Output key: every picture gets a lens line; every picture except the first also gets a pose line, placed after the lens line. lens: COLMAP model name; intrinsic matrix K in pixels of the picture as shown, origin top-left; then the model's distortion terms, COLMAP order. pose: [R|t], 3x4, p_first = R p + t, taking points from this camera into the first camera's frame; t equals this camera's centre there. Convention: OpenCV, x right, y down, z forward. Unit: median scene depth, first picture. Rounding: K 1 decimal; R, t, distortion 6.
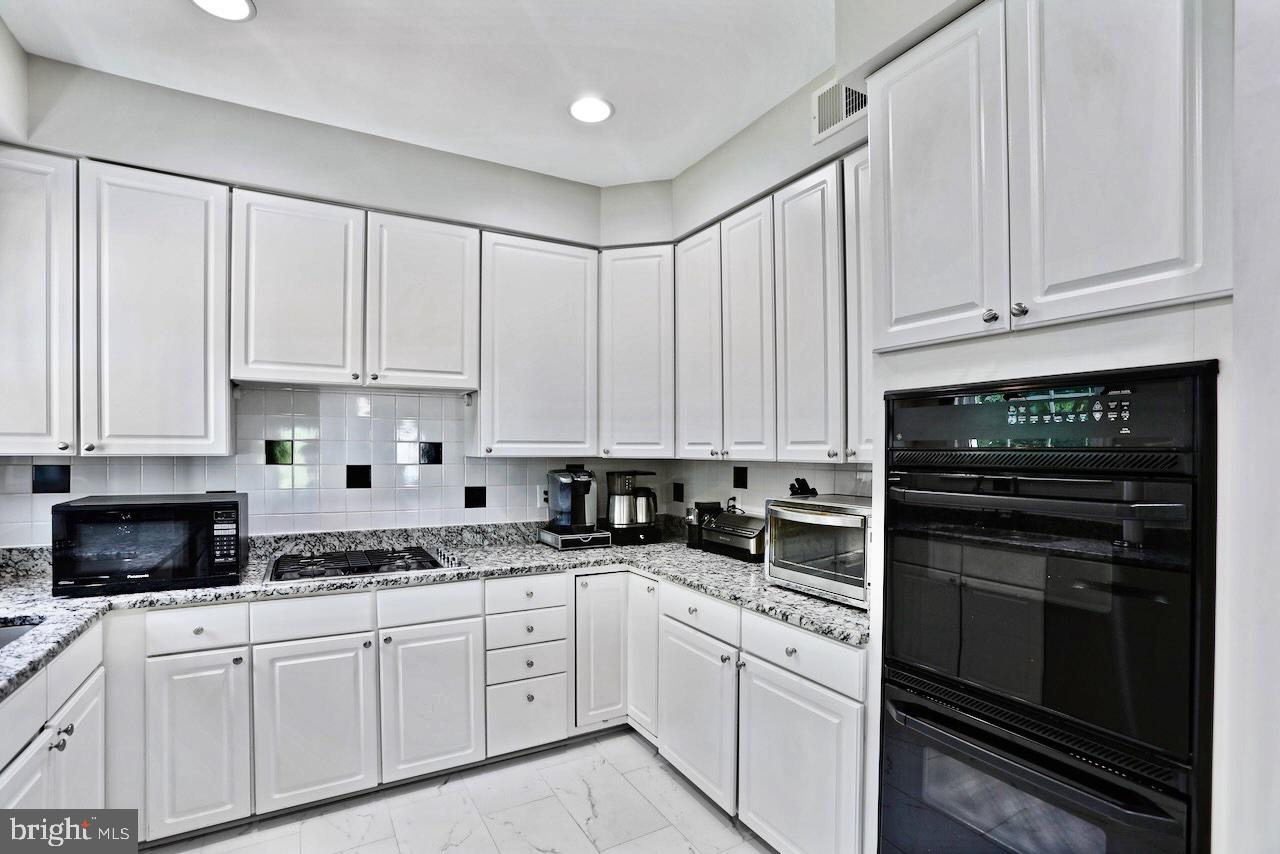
lens RADIAL K [[594.8, 0, 637.9], [0, 594.8, 461.3], [0, 0, 1]] dist [-0.072935, 0.026777]
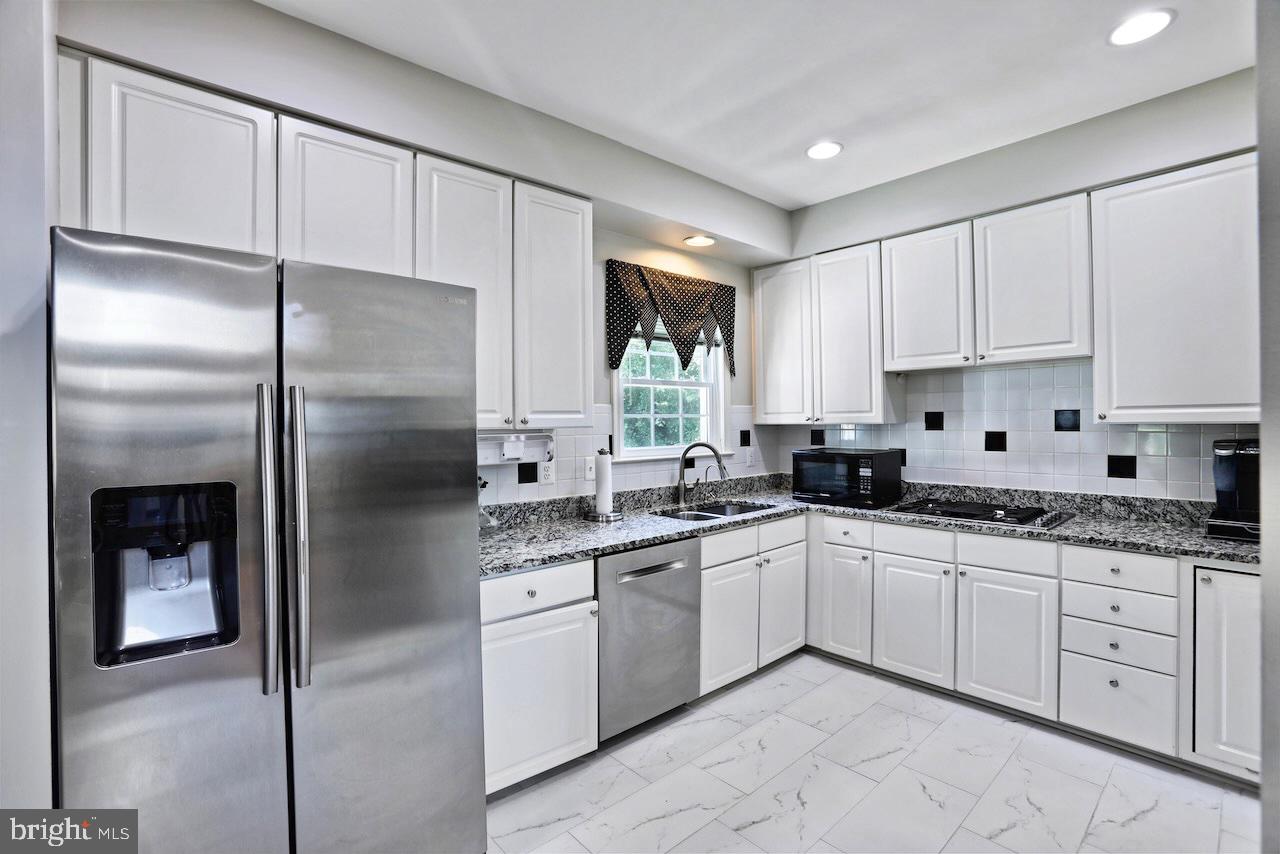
lens RADIAL K [[592.6, 0, 632.6], [0, 592.6, 422.9], [0, 0, 1]] dist [-0.075070, 0.032624]
pose [[0.194831, -0.006840, -0.980813, 0.543707], [-0.005900, 0.999949, -0.008146, 0.003616], [0.980819, 0.007374, 0.194781, 0.073078]]
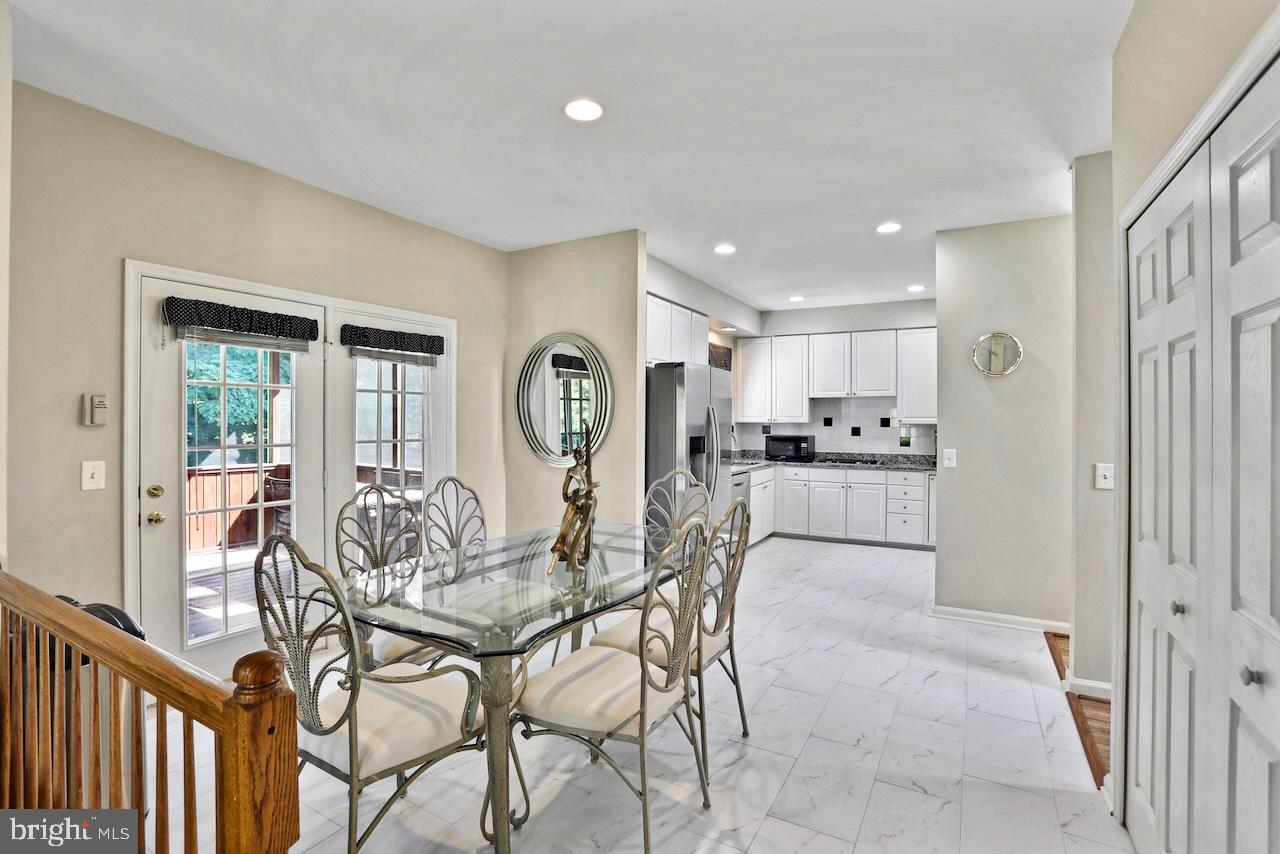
lens RADIAL K [[592.6, 0, 632.6], [0, 592.6, 422.9], [0, 0, 1]] dist [-0.075070, 0.032624]
pose [[0.502518, 0.000032, -0.864567, 1.332568], [-0.019749, 0.999739, -0.011442, 0.039633], [0.864341, 0.022824, 0.502388, -1.206100]]
